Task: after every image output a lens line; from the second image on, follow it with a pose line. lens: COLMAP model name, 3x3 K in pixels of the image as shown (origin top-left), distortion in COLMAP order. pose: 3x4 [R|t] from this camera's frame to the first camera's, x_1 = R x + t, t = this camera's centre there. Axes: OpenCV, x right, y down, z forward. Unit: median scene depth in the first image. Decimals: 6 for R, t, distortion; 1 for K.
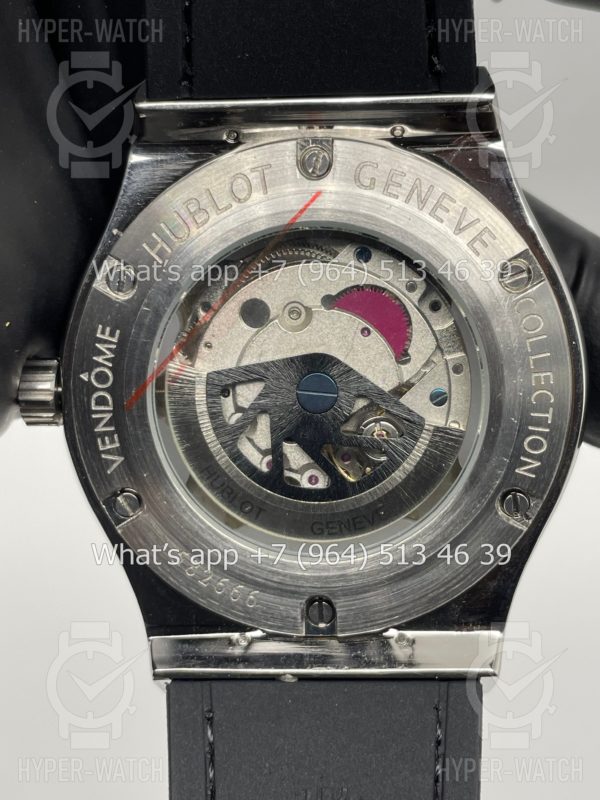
lens RADIAL K [[1263.0, 0, 297.4], [0, 1263.0, 401.3], [0, 0, 1]] dist [0.107694, 0.000000]
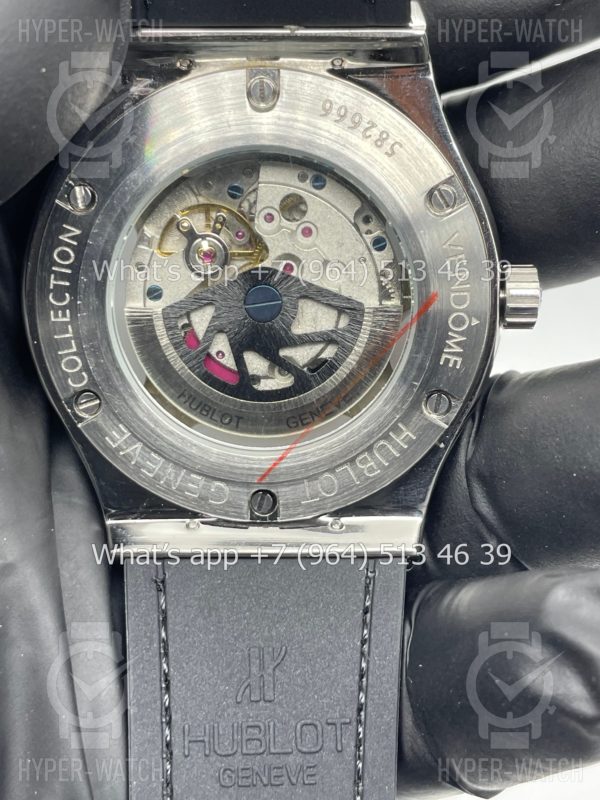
lens RADIAL K [[1263.0, 0, 303.3], [0, 1263.0, 398.2], [0, 0, 1]] dist [0.107694, 0.000000]
pose [[0.999519, 0.007842, 0.030003, 0.018534], [-0.009247, 0.998853, 0.046979, 0.024885], [-0.029600, -0.047234, 0.998445, -0.107800]]
